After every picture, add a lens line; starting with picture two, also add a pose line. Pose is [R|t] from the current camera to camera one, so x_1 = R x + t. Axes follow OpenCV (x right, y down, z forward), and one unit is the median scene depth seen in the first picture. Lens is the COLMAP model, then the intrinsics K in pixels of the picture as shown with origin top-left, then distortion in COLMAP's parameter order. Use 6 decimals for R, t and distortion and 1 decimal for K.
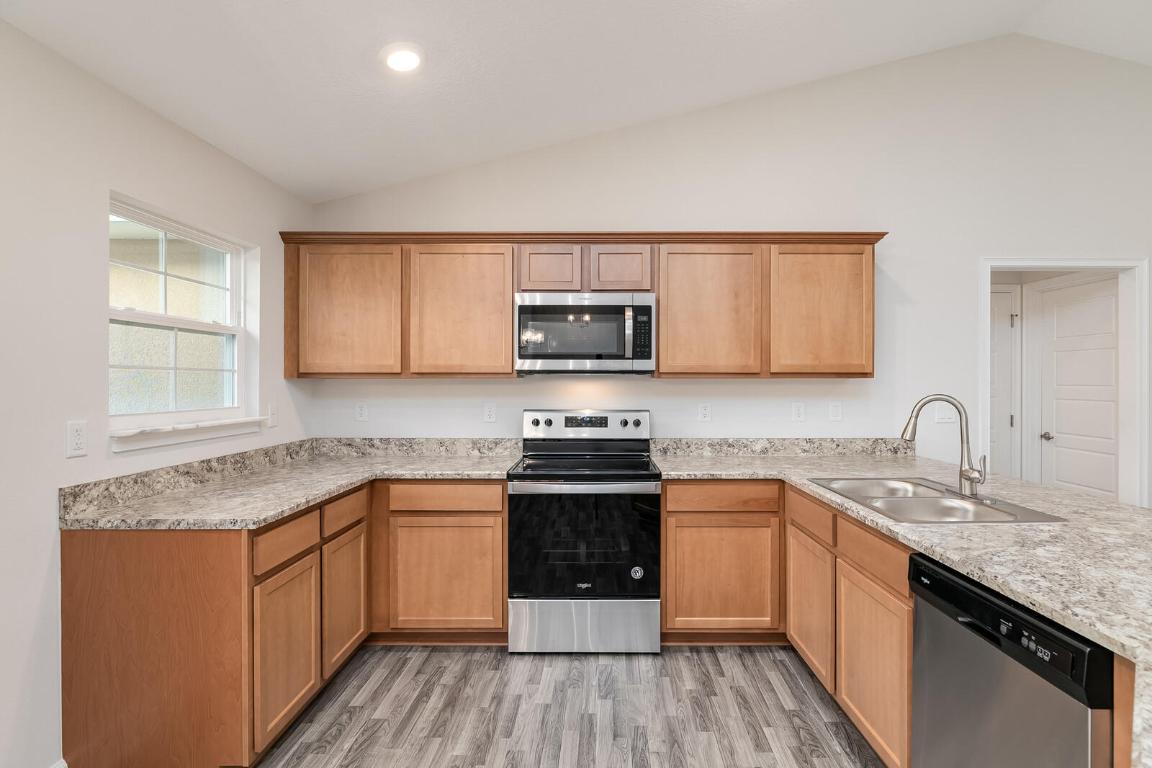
lens RADIAL K [[570.5, 0, 602.2], [0, 570.5, 379.2], [0, 0, 1]] dist [-0.000987, -0.000194]
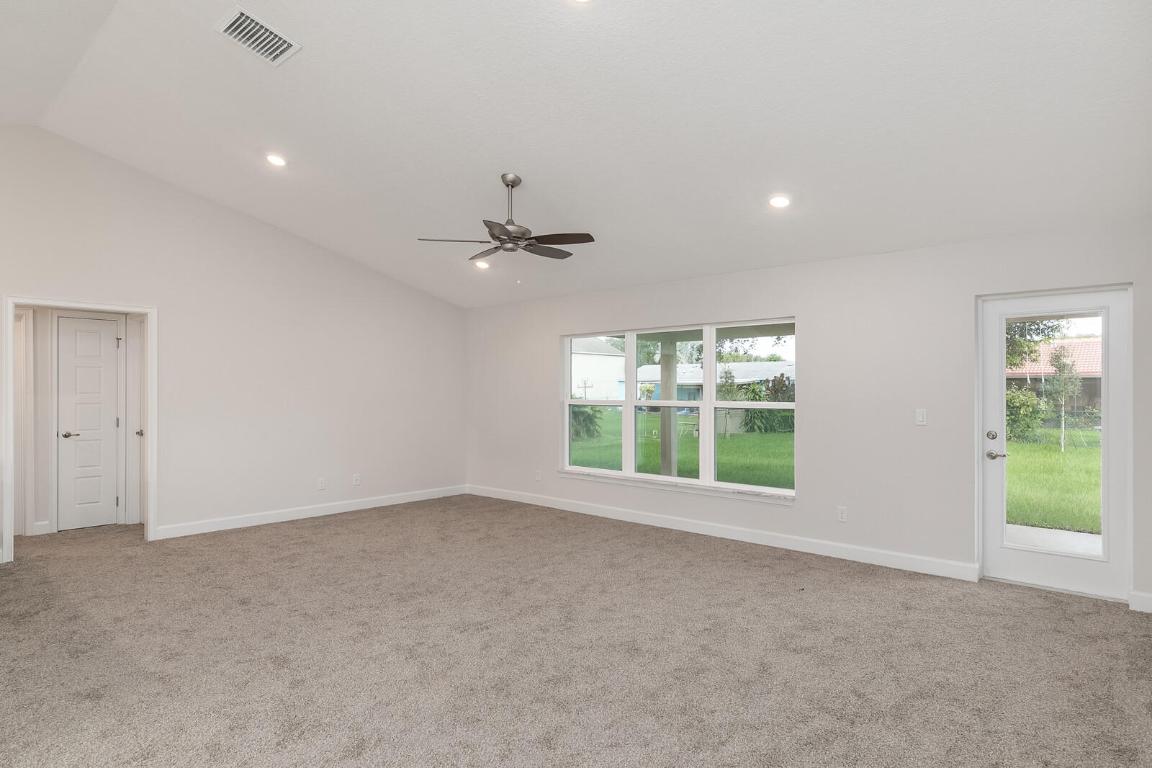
lens RADIAL K [[647.4, 0, 576.0], [0, 647.4, 384.0], [0, 0, 1]] dist [0.001320, 0.000723]
pose [[0.677535, 0.004287, 0.735478, 0.524755], [-0.000060, 0.999983, -0.005774, -0.004765], [-0.735491, 0.003868, 0.677524, -1.063565]]
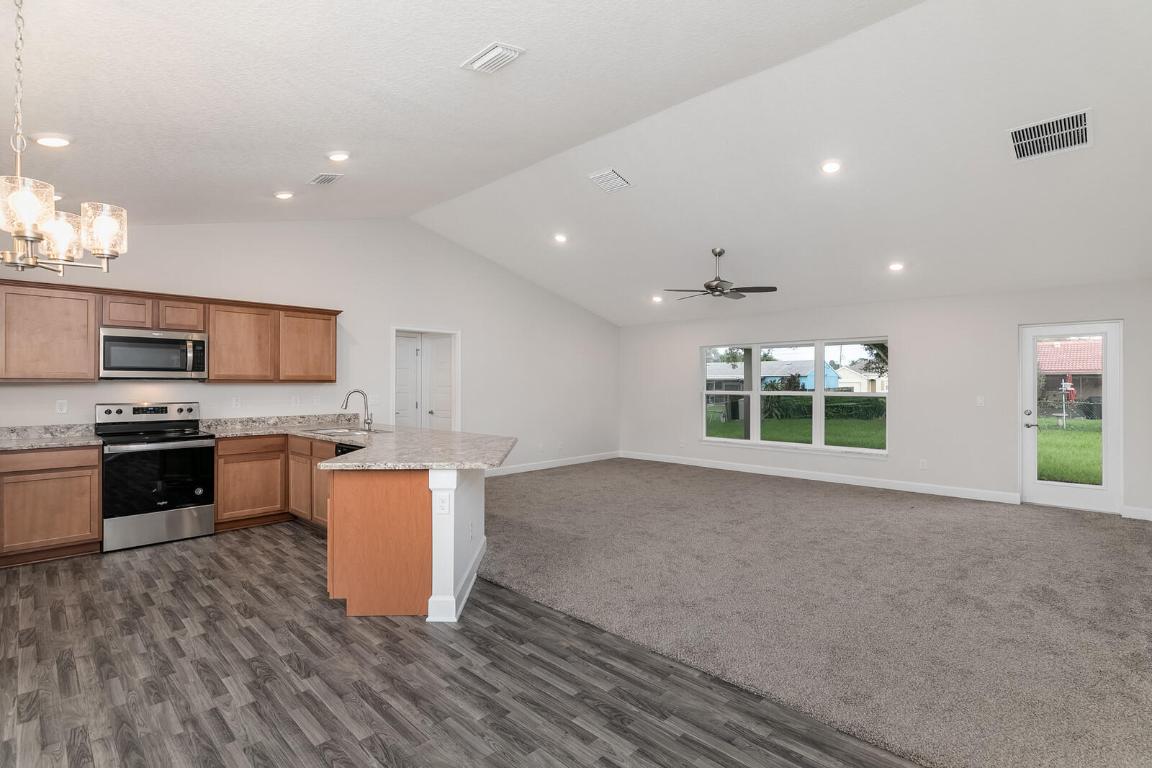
lens RADIAL K [[542.6, 0, 576.0], [0, 542.6, 384.0], [0, 0, 1]] dist [0.000567, 0.000249]
pose [[0.696434, 0.000023, 0.717621, -0.309562], [-0.001544, 0.999998, 0.001466, -0.001527], [-0.717619, -0.002129, 0.696433, -0.949285]]
